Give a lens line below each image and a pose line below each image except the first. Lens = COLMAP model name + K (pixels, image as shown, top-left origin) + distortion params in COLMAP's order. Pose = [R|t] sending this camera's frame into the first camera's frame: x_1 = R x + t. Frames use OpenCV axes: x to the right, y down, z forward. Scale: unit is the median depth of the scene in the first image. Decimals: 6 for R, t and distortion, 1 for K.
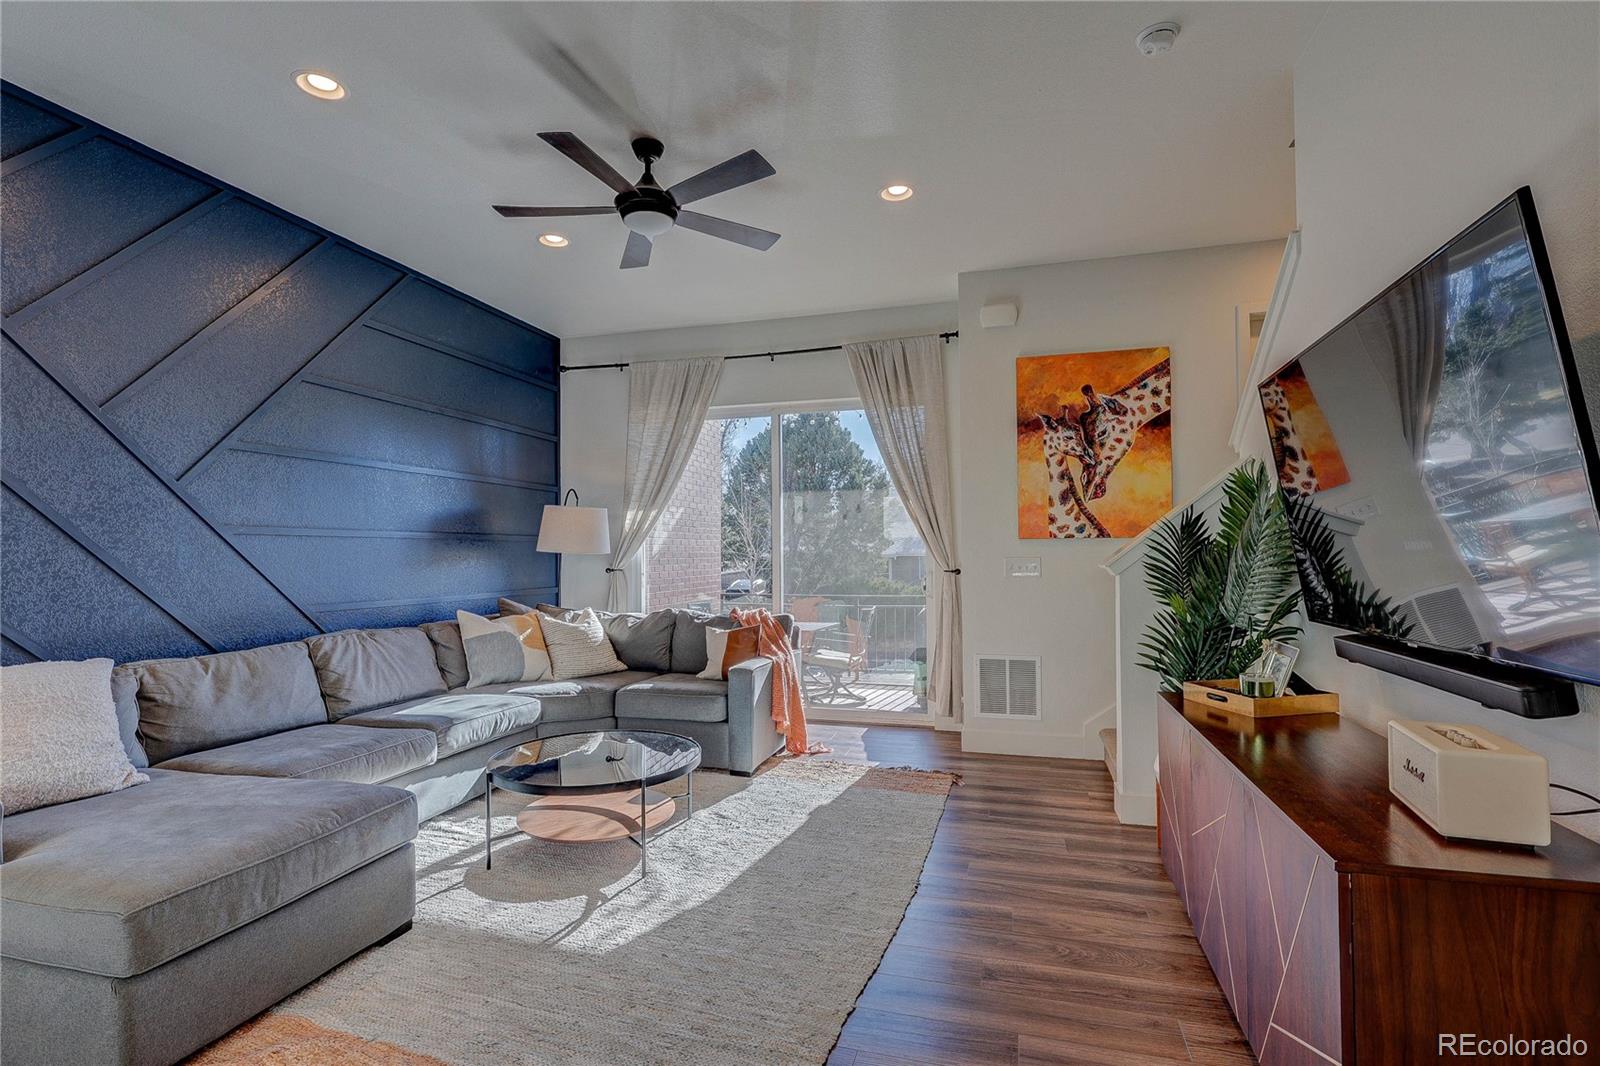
lens RADIAL K [[768.1, 0, 800.0], [0, 768.1, 533.0], [0, 0, 1]] dist [-0.001615, 0.000450]
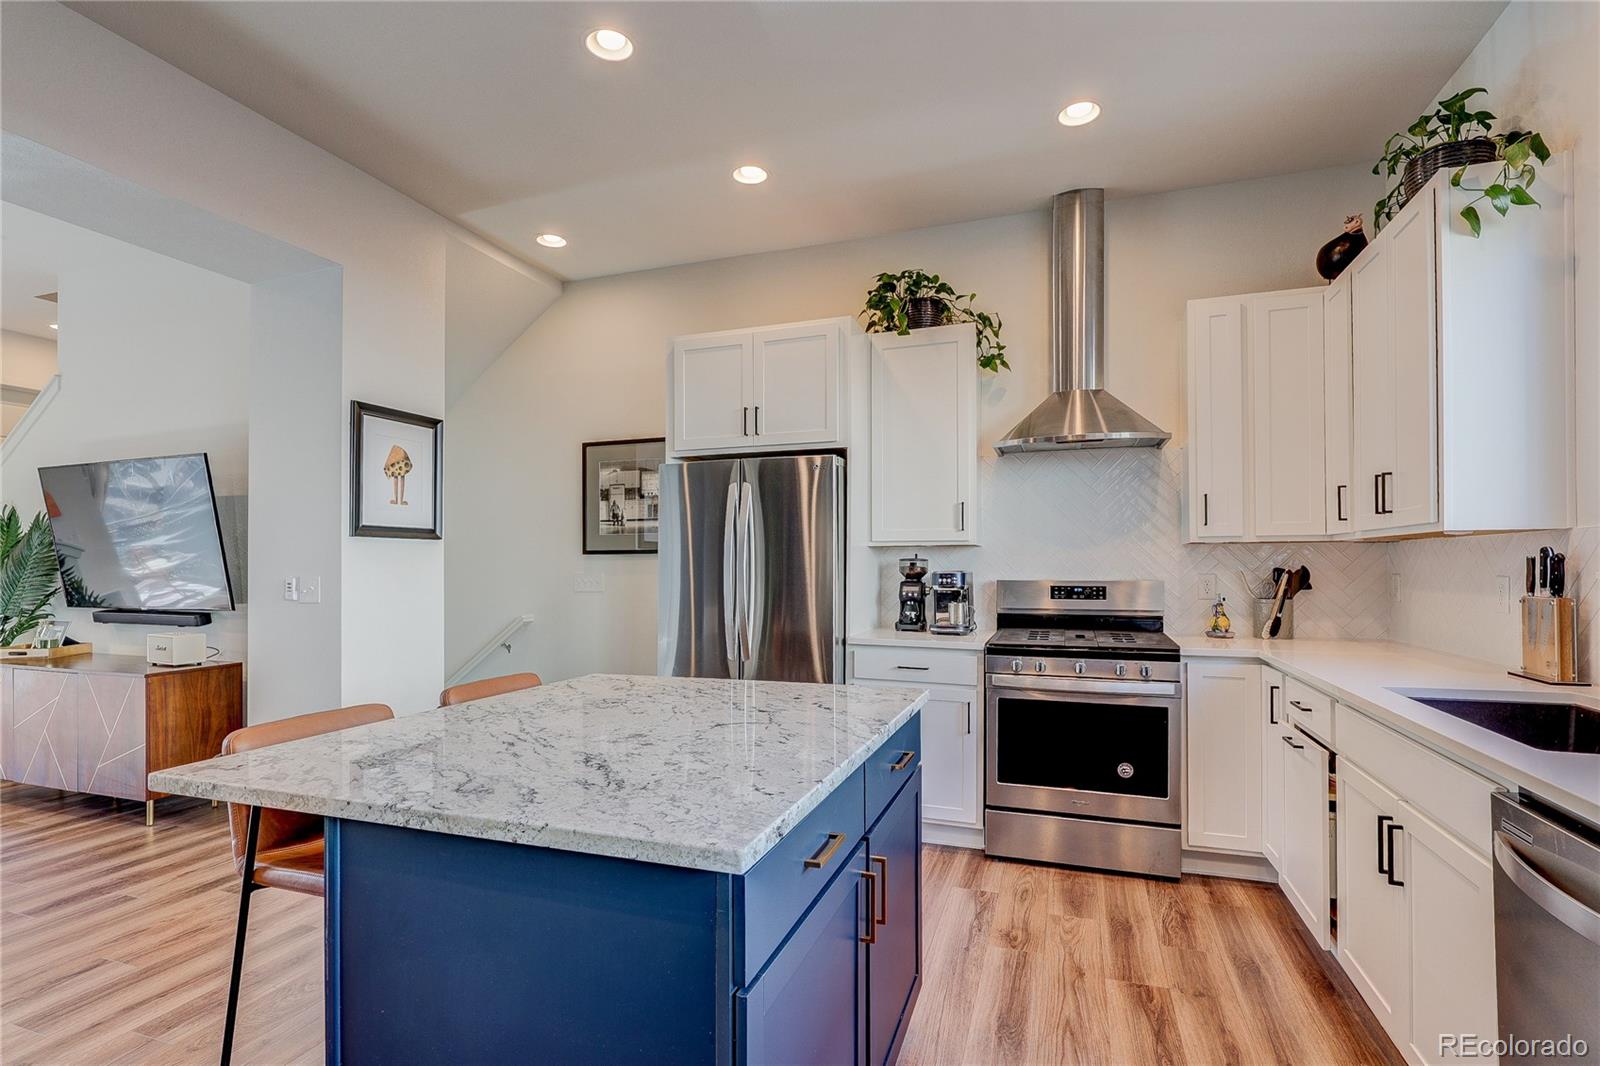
lens RADIAL K [[745.7, 0, 804.2], [0, 745.7, 552.4], [0, 0, 1]] dist [-0.000787, -0.000155]
pose [[0.060374, 0.000717, 0.998176, -1.024171], [-0.016848, 0.999858, 0.000301, -0.043259], [-0.998034, -0.016836, 0.060377, -0.864112]]
